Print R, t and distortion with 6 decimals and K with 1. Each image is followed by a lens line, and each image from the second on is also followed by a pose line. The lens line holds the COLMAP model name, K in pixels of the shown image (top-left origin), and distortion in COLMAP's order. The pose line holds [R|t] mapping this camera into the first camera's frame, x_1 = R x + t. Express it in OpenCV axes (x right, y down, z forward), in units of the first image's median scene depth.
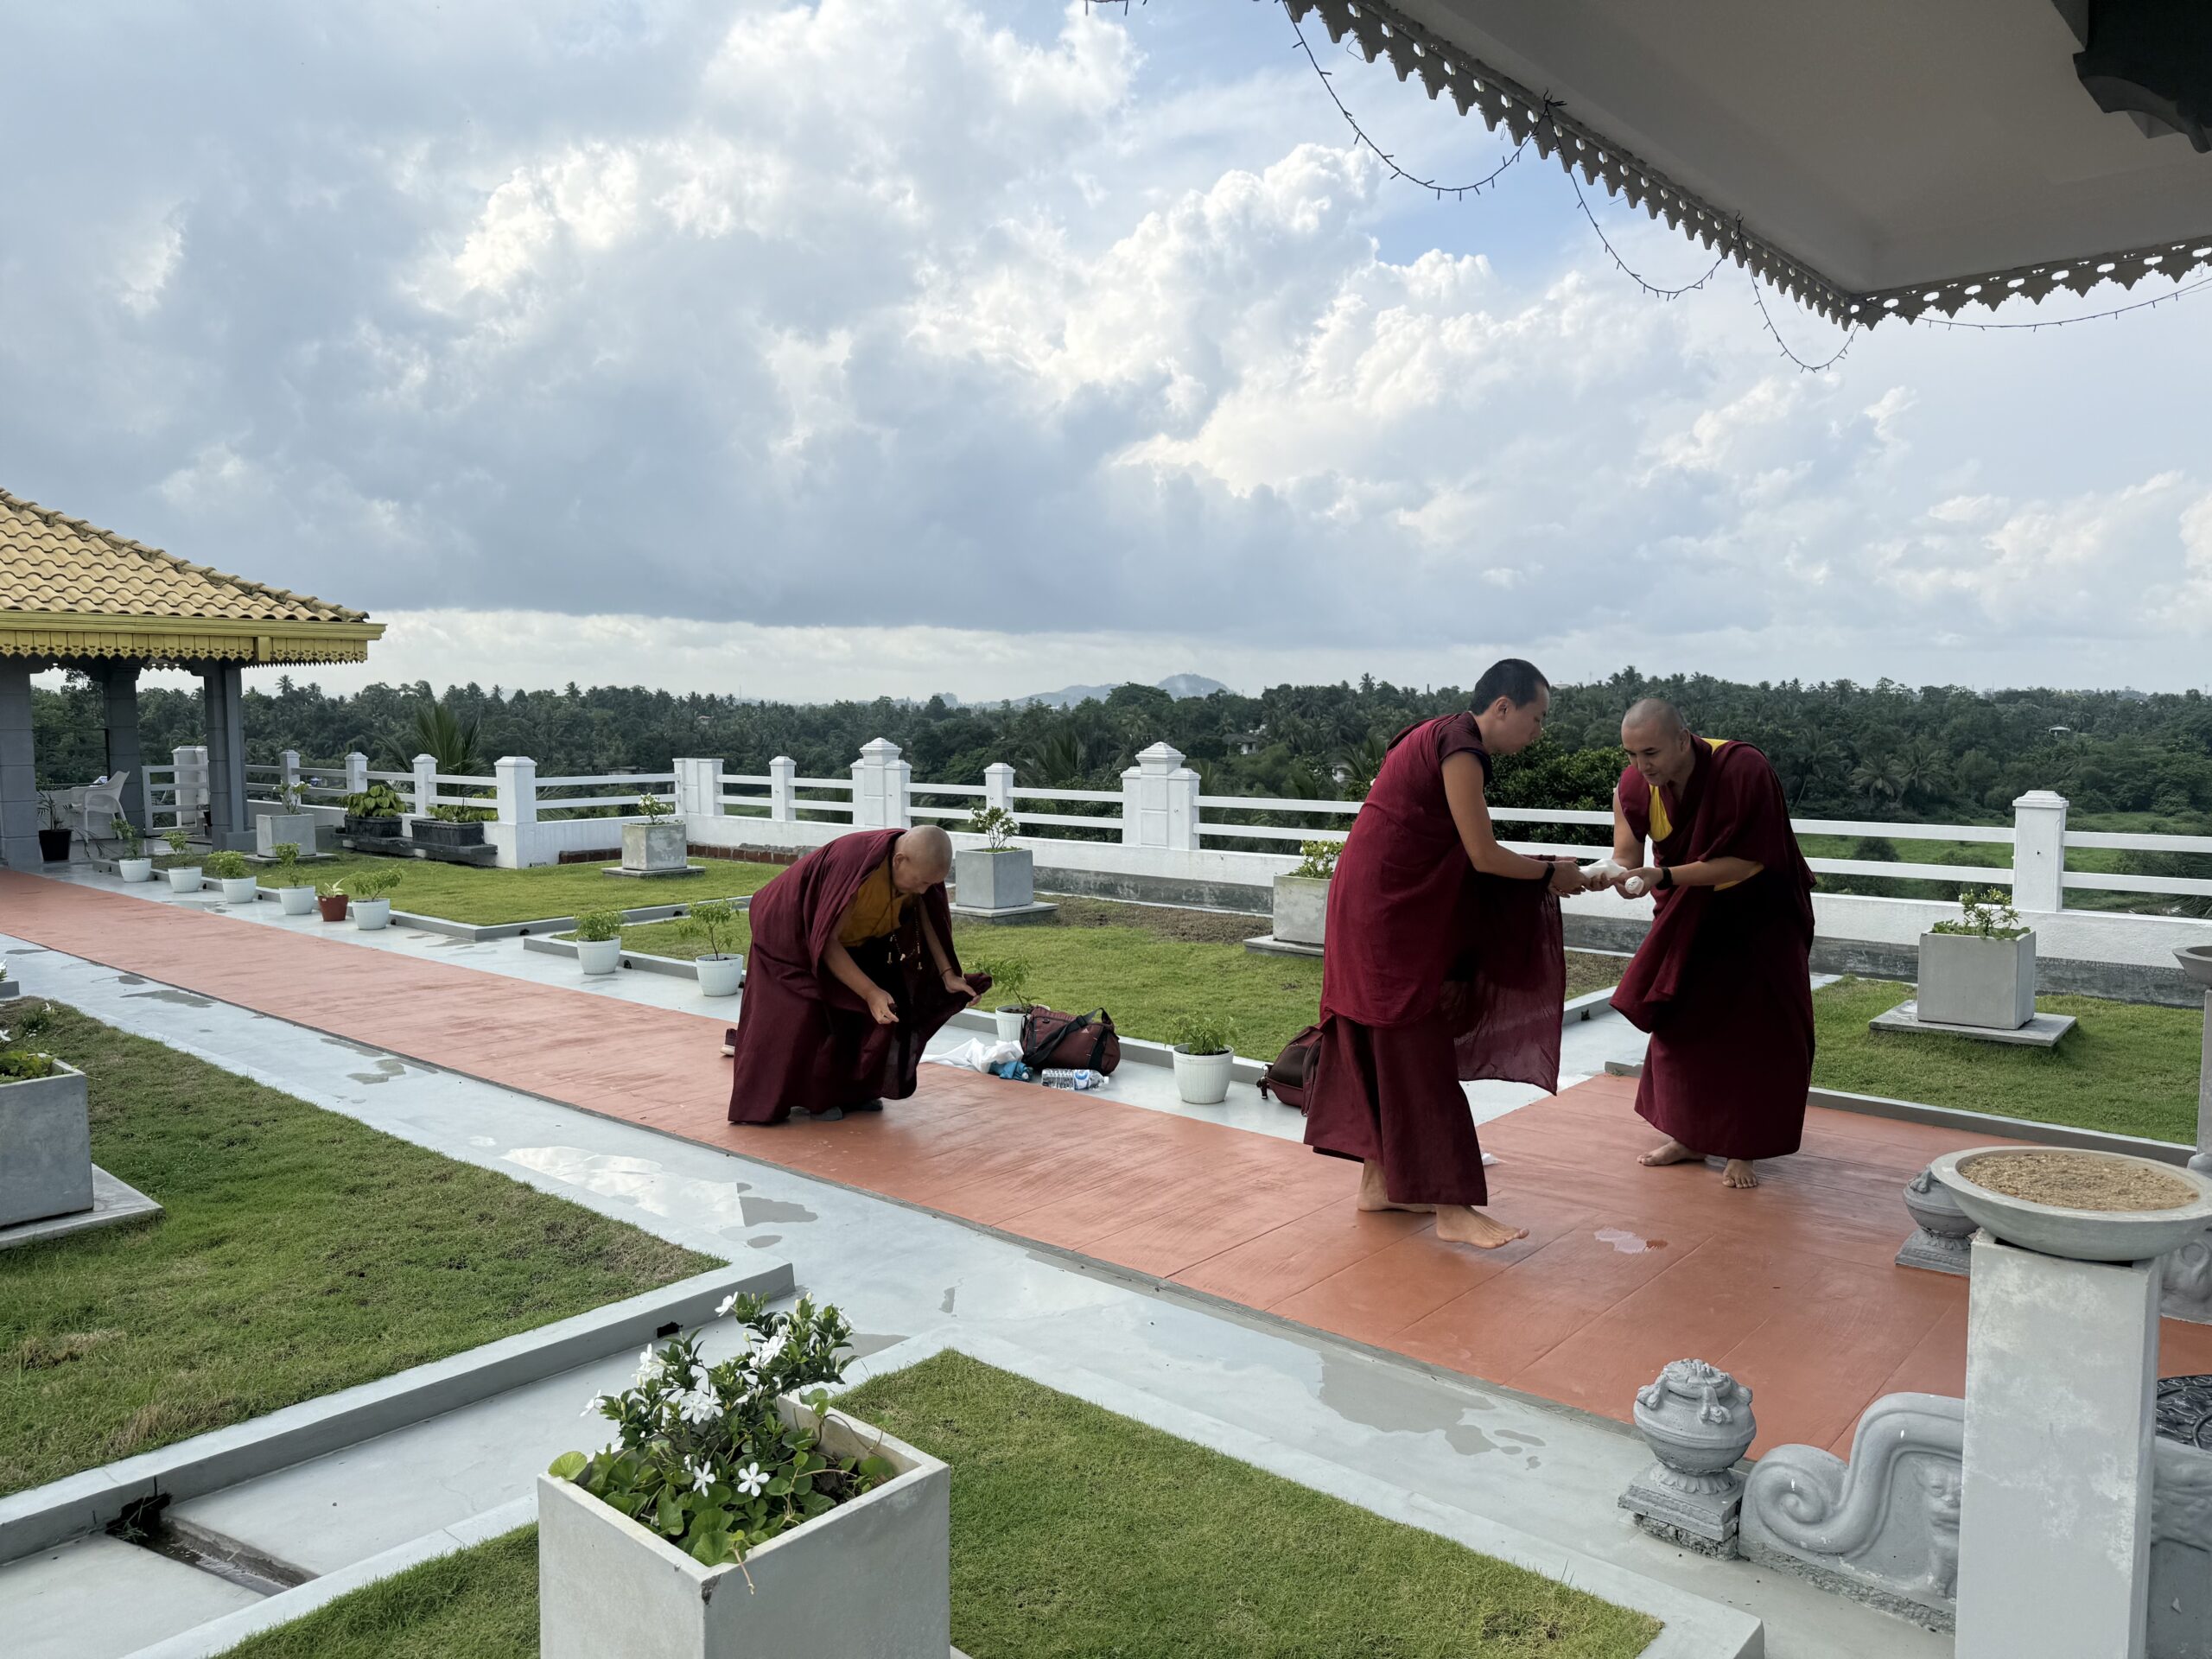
lens RADIAL K [[1551.1, 0, 1135.5], [0, 1551.1, 829.8], [0, 0, 1]] dist [0.108079, -0.117515]
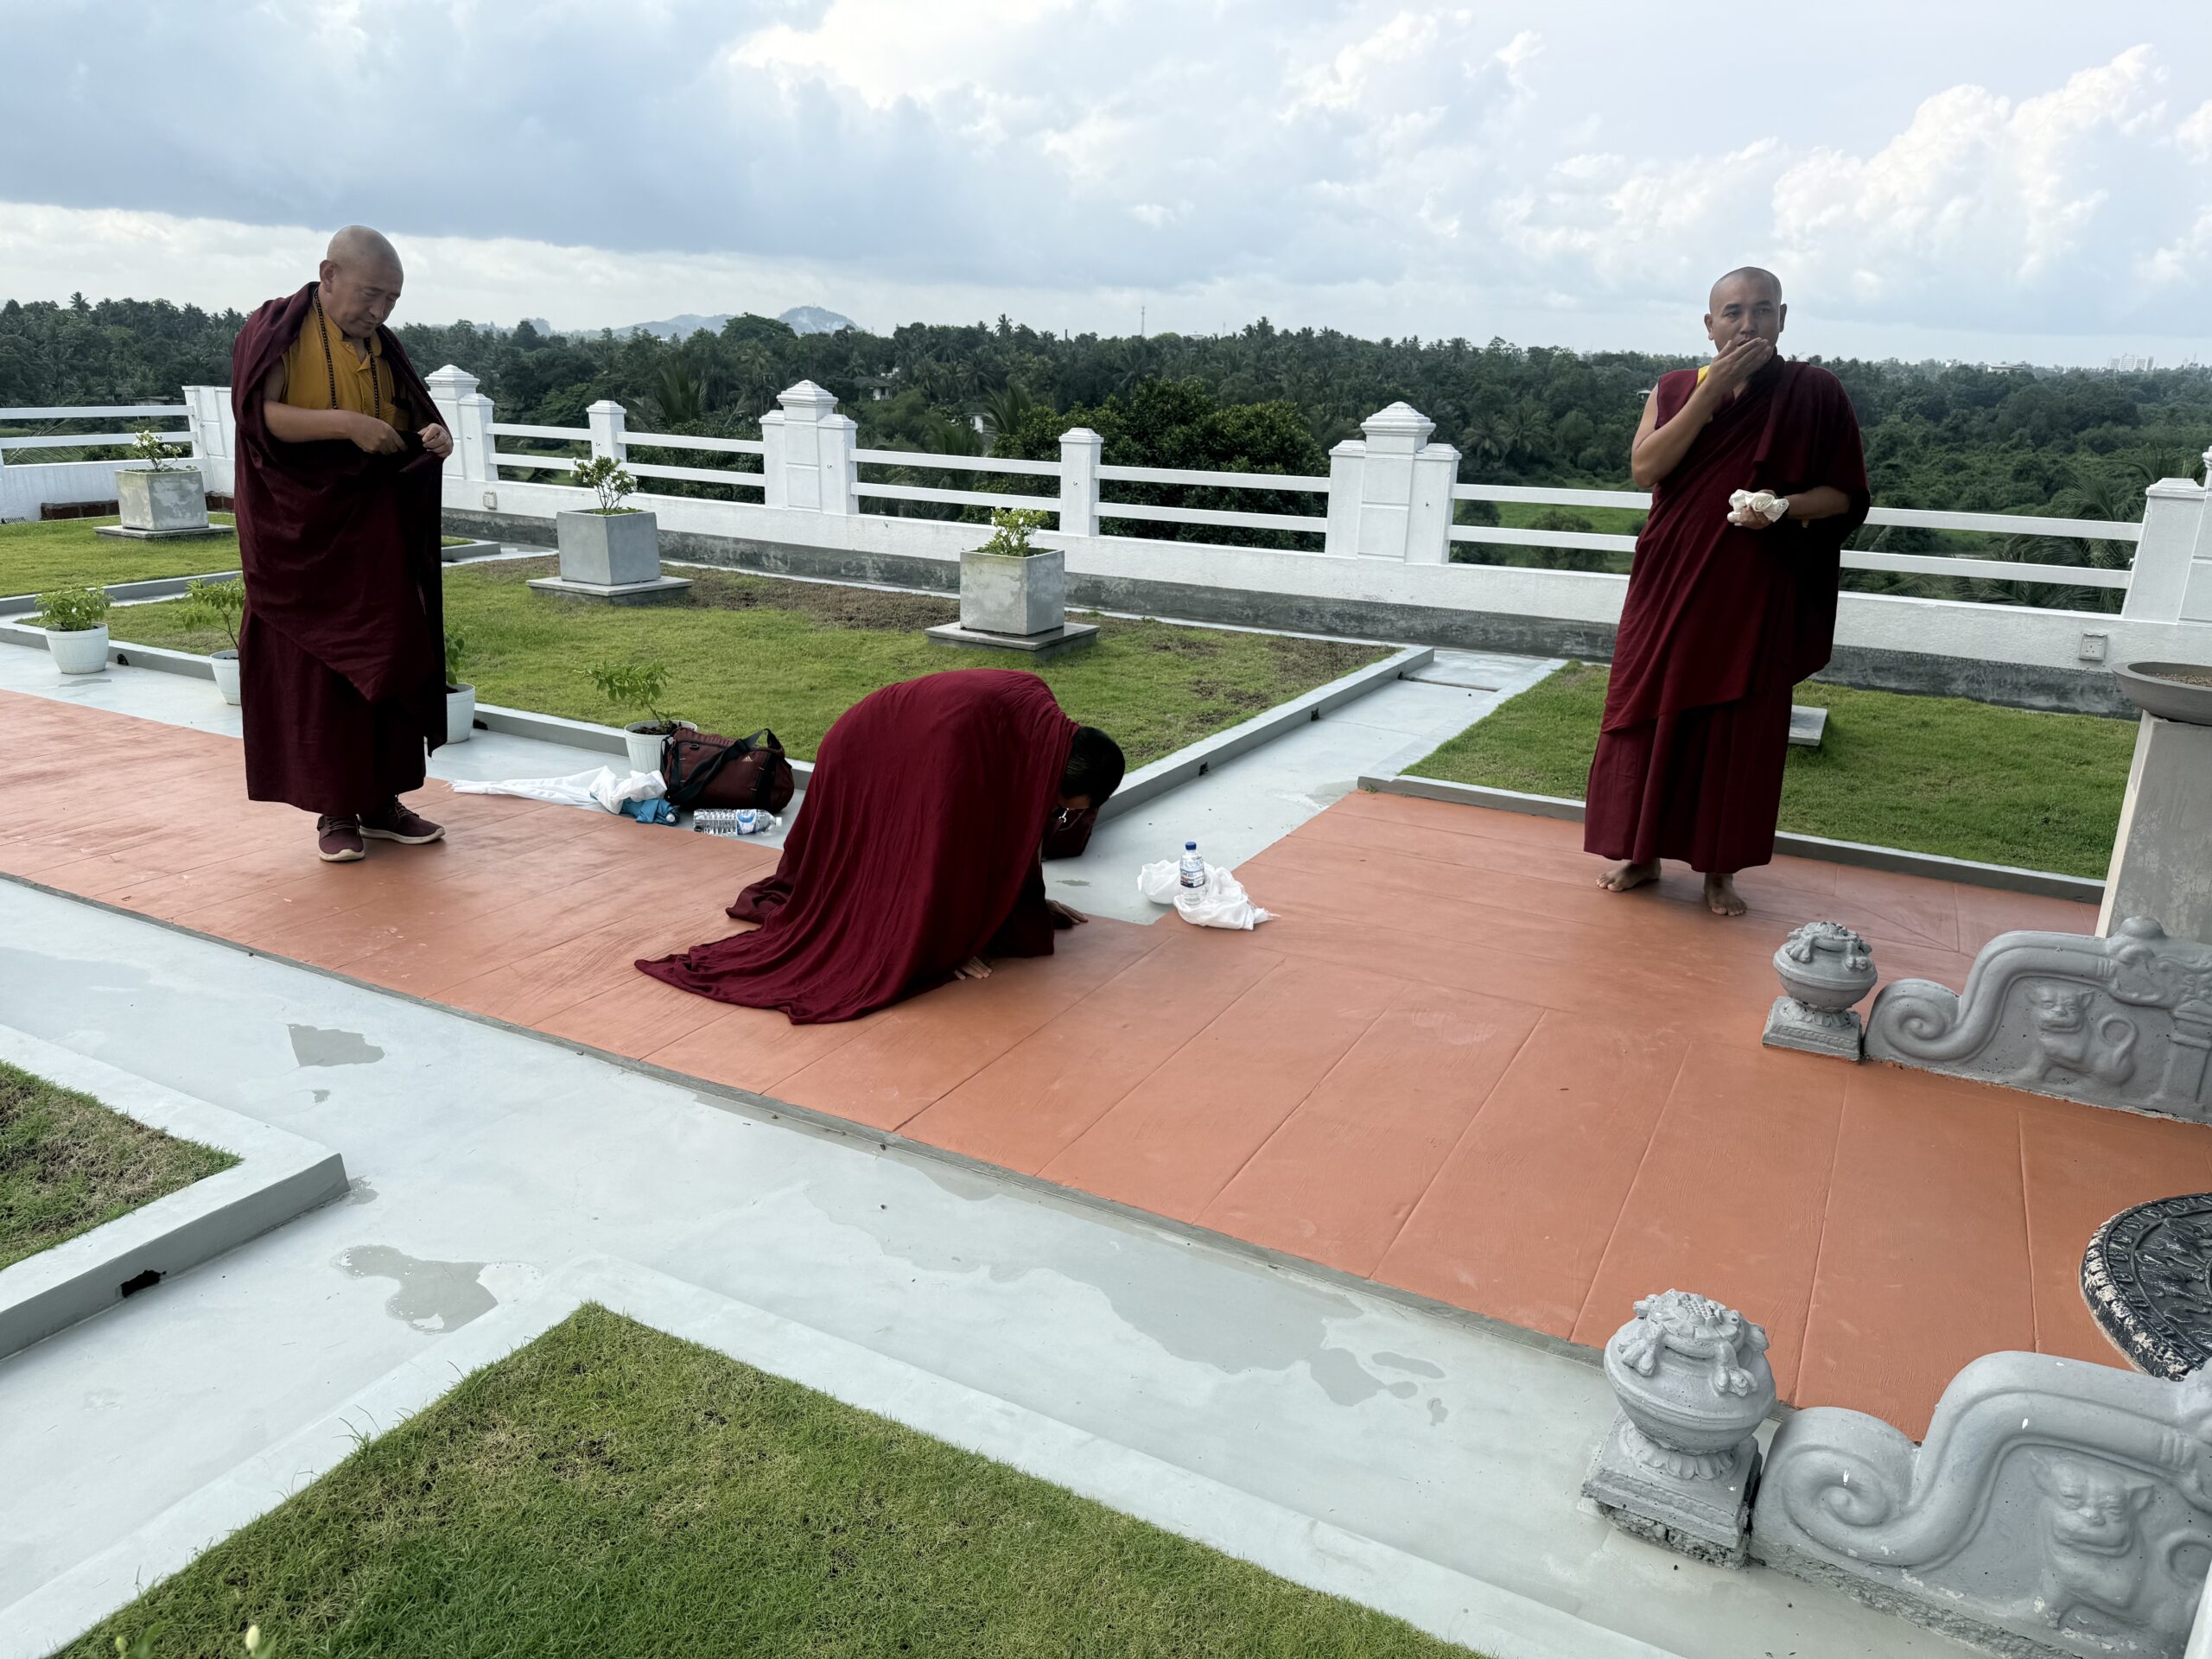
lens RADIAL K [[1565.9, 0, 1107.0], [0, 1565.9, 827.1], [0, 0, 1]] dist [0.064261, -0.088984]
pose [[0.977629, -0.033089, 0.207720, -0.019686], [-0.012143, 0.977023, 0.212789, -0.008035], [-0.209988, -0.210551, 0.954763, 0.190720]]
